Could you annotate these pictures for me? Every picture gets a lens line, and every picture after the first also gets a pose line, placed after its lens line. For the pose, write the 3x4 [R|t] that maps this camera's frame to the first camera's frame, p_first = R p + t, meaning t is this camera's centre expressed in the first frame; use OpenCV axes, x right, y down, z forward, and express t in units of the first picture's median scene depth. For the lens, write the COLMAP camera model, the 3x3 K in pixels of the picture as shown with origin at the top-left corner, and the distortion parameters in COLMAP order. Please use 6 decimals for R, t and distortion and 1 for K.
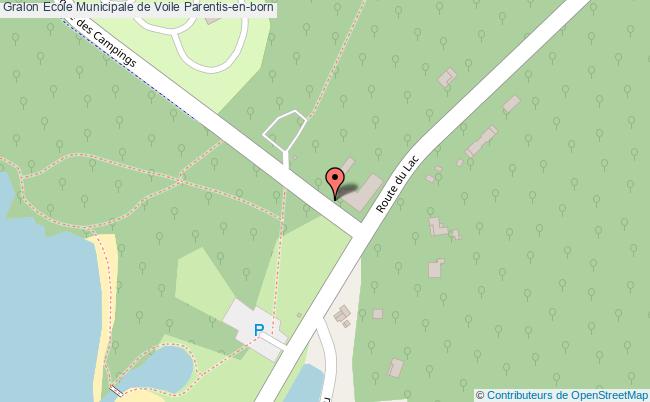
lens RADIAL K [[262.2, 0, 324.5], [0, 262.2, 200.7], [0, 0, 1]] dist [-0.002300, -0.000173]
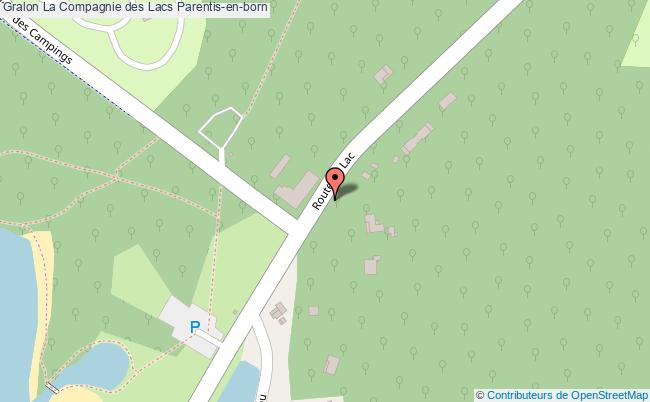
lens RADIAL K [[262.2, 0, 325.2], [0, 262.2, 201.0], [0, 0, 1]] dist [-0.002300, -0.000173]
pose [[0.999999, -0.000107, 0.001349, 0.245529], [0.000107, 1.000000, -0.000057, 0.012654], [-0.001349, 0.000057, 0.999999, -0.000217]]
